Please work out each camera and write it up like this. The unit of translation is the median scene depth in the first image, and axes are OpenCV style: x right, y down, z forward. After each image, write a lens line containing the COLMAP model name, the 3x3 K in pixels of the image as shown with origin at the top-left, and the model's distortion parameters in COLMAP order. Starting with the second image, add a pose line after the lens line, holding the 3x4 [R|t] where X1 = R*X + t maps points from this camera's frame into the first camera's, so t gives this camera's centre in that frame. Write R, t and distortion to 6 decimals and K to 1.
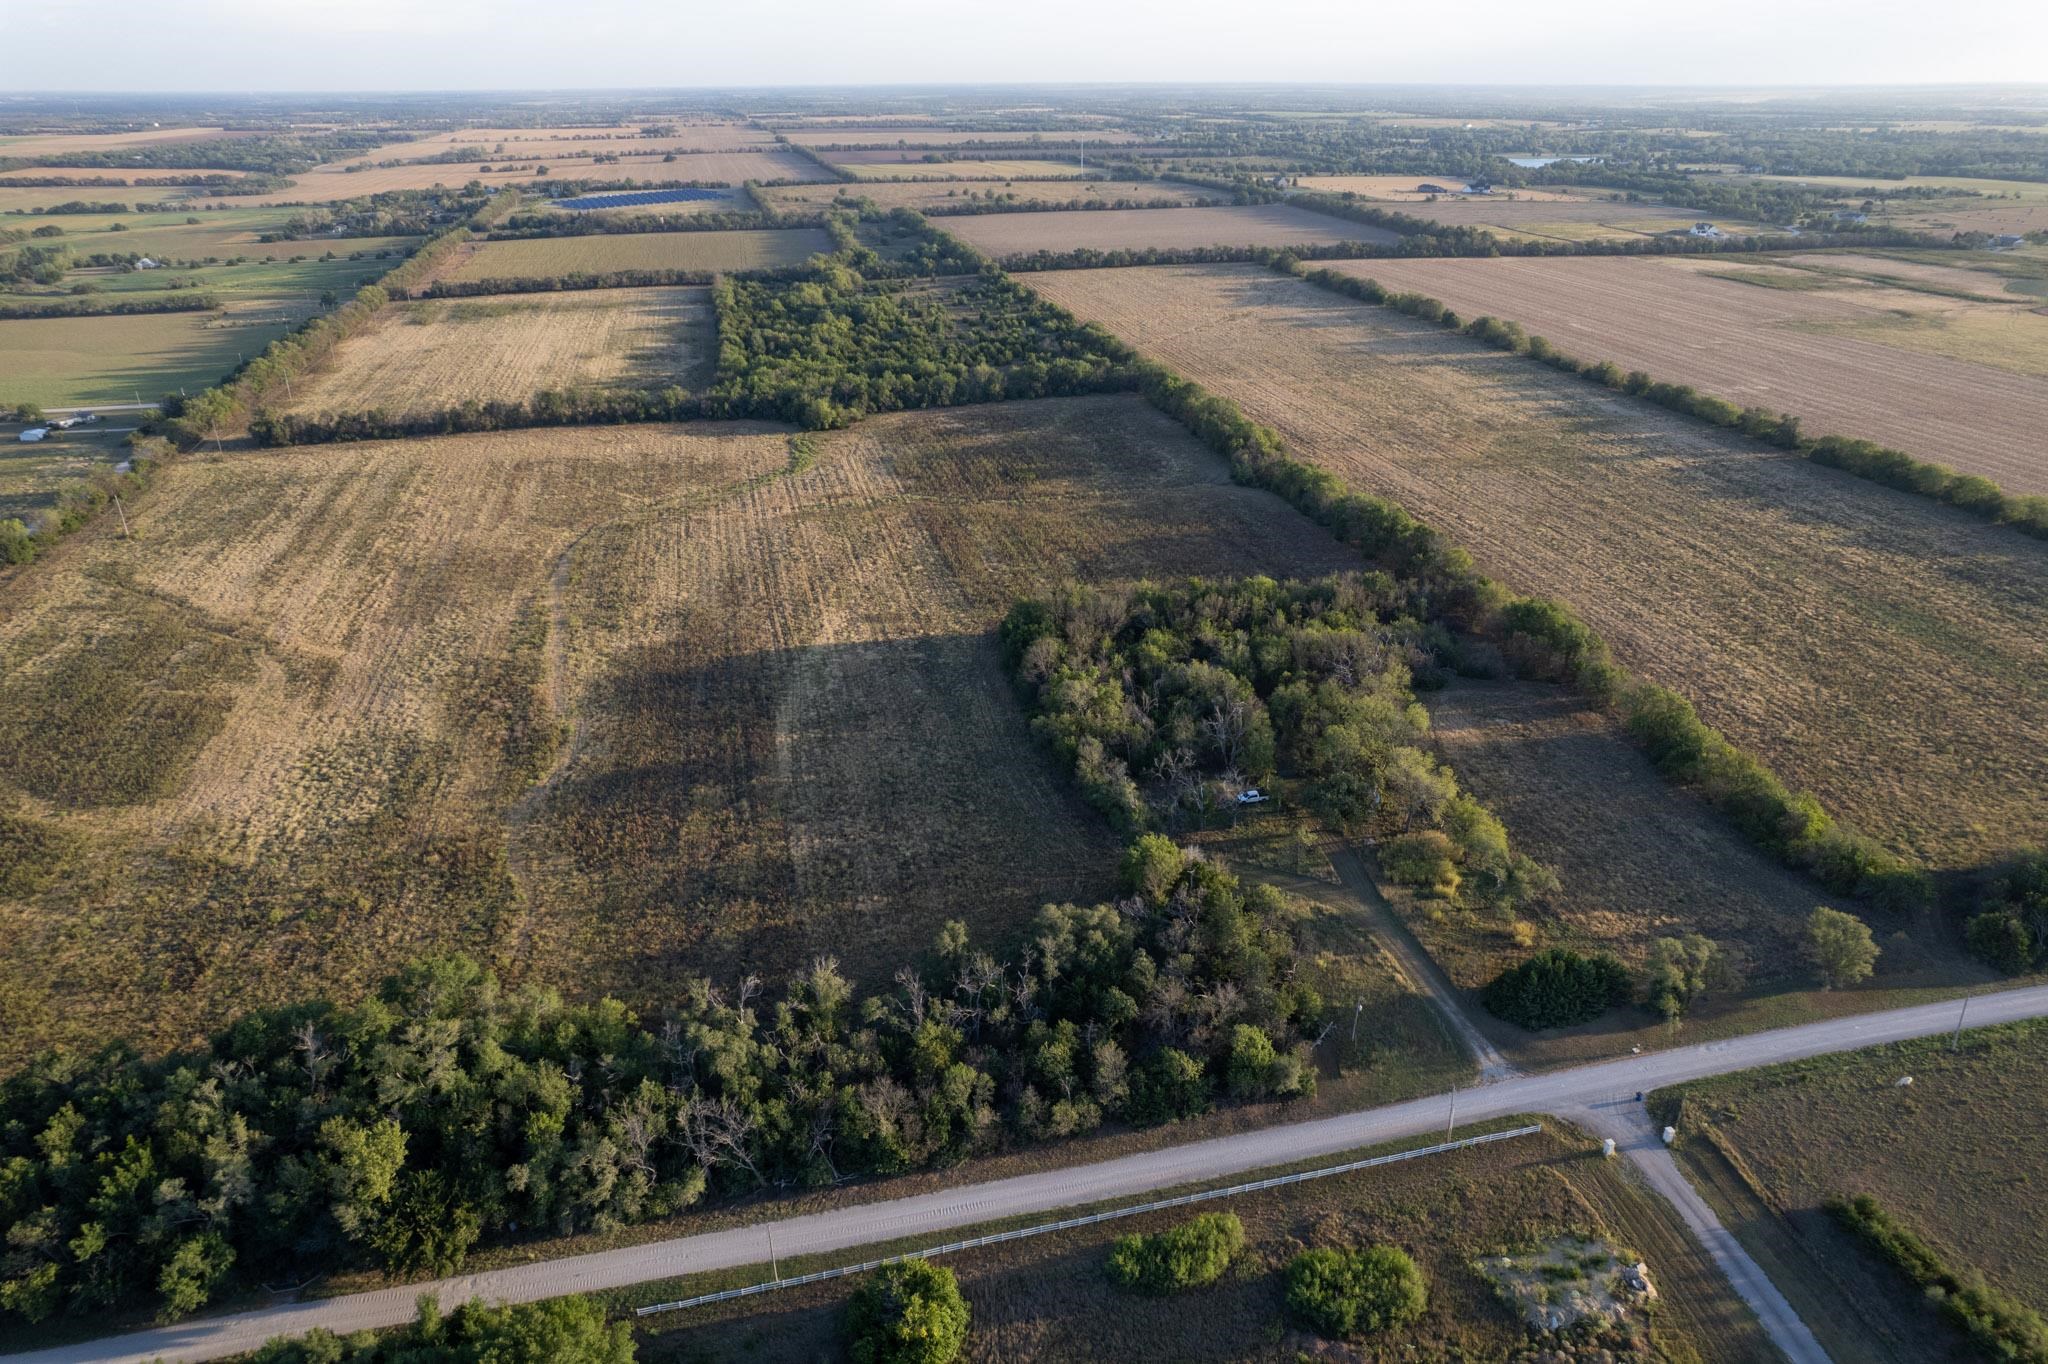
lens RADIAL K [[1309.7, 0, 1013.9], [0, 1309.7, 686.3], [0, 0, 1]] dist [-0.080055, 0.074349]
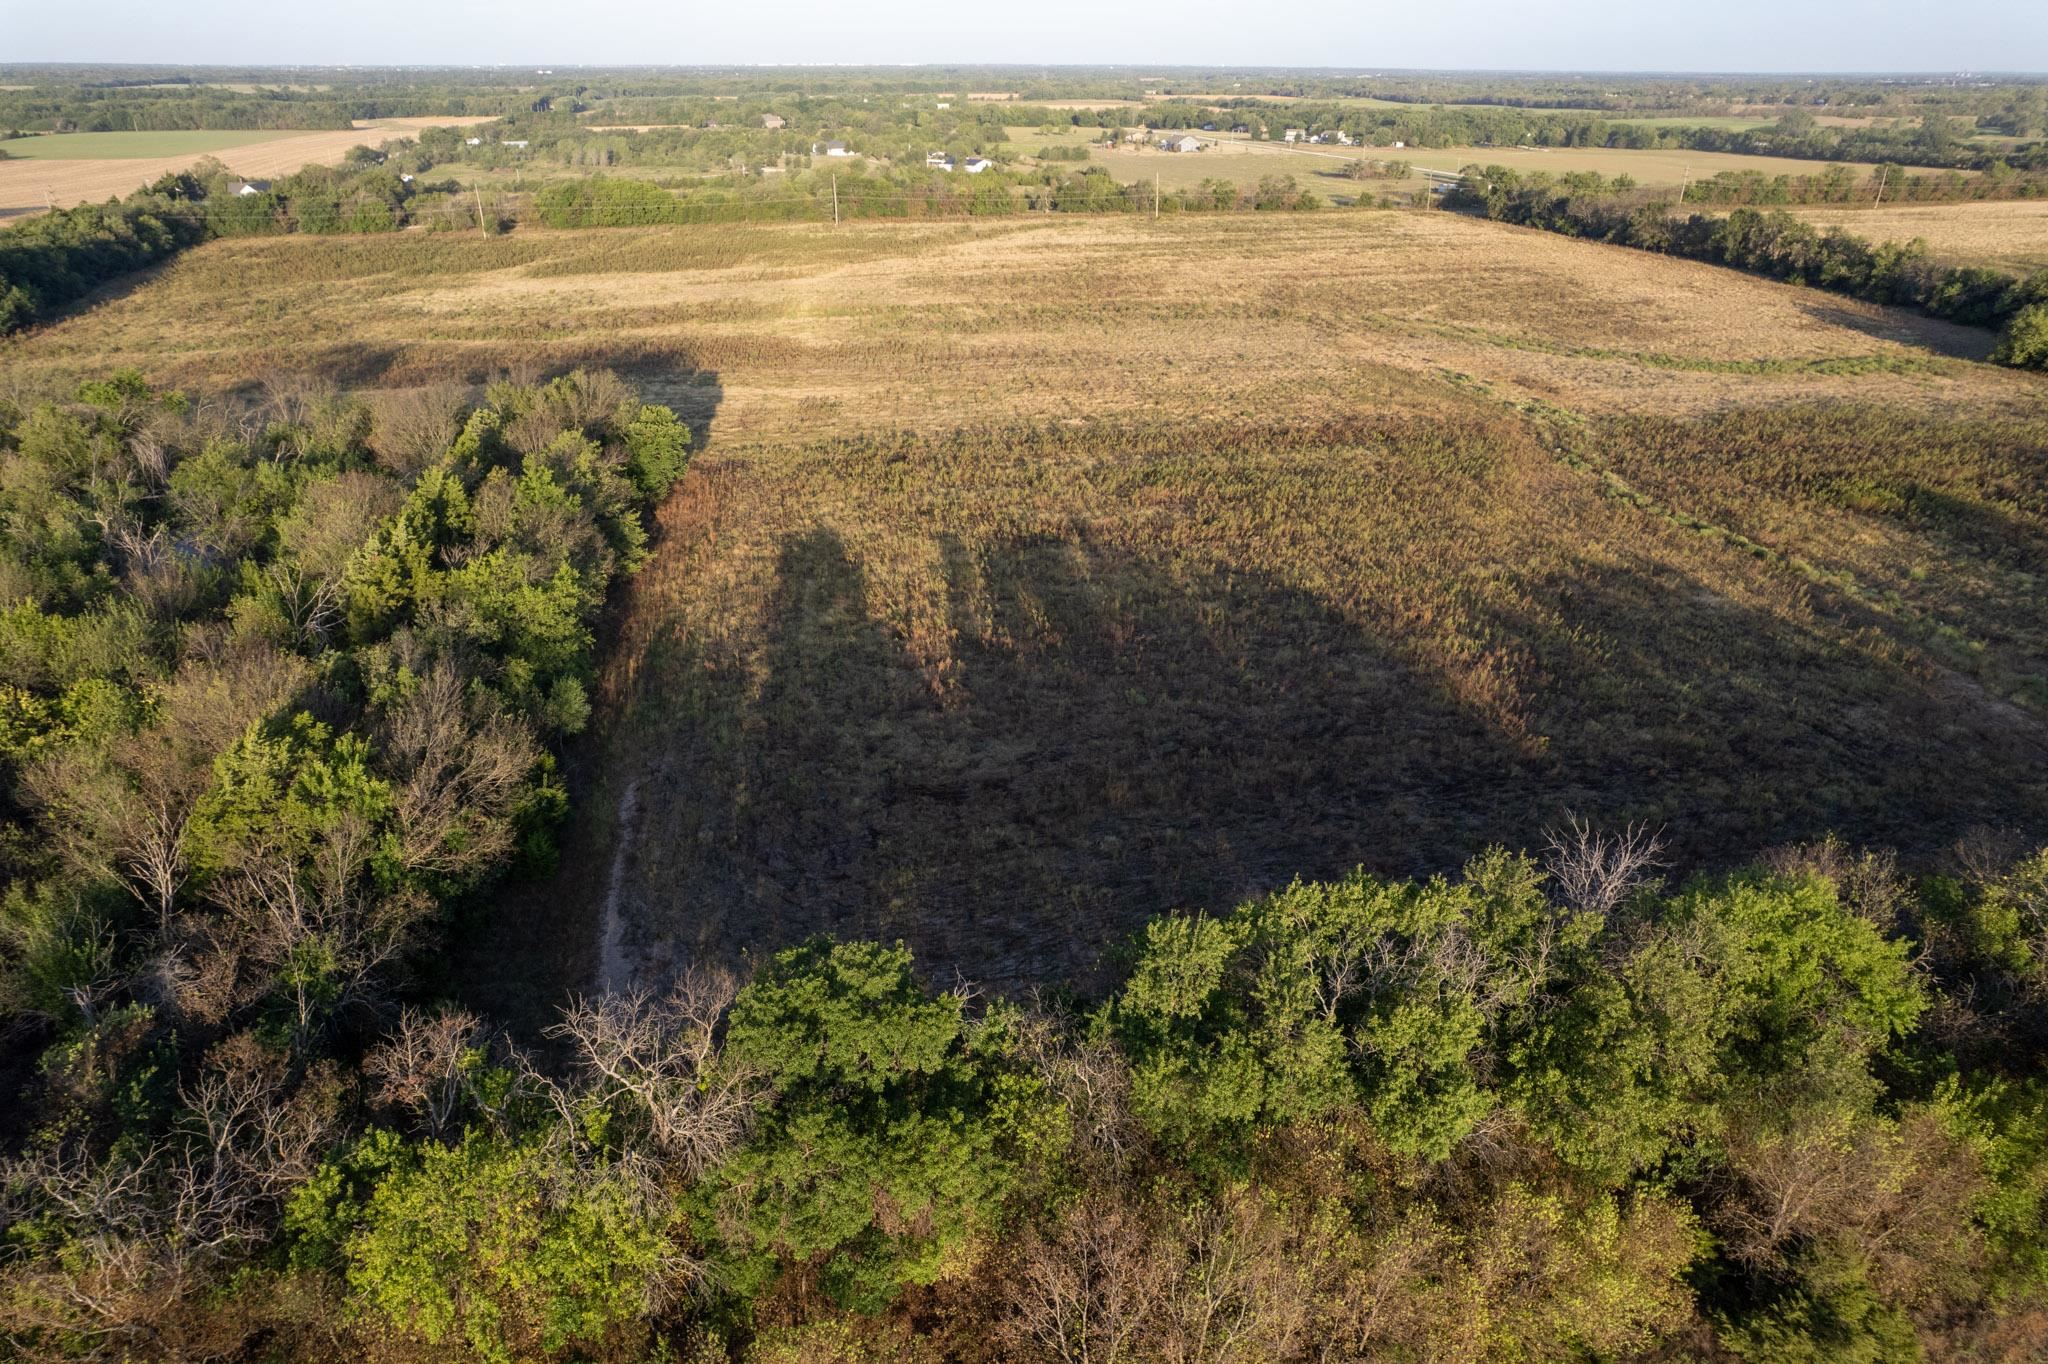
lens RADIAL K [[1309.7, 0, 1019.5], [0, 1309.7, 691.3], [0, 0, 1]] dist [-0.080055, 0.074349]
pose [[-0.009043, 0.442910, -0.896520, 0.382213], [-0.432462, 0.806643, 0.402870, -0.186776], [0.901607, 0.391354, 0.184247, 0.895869]]
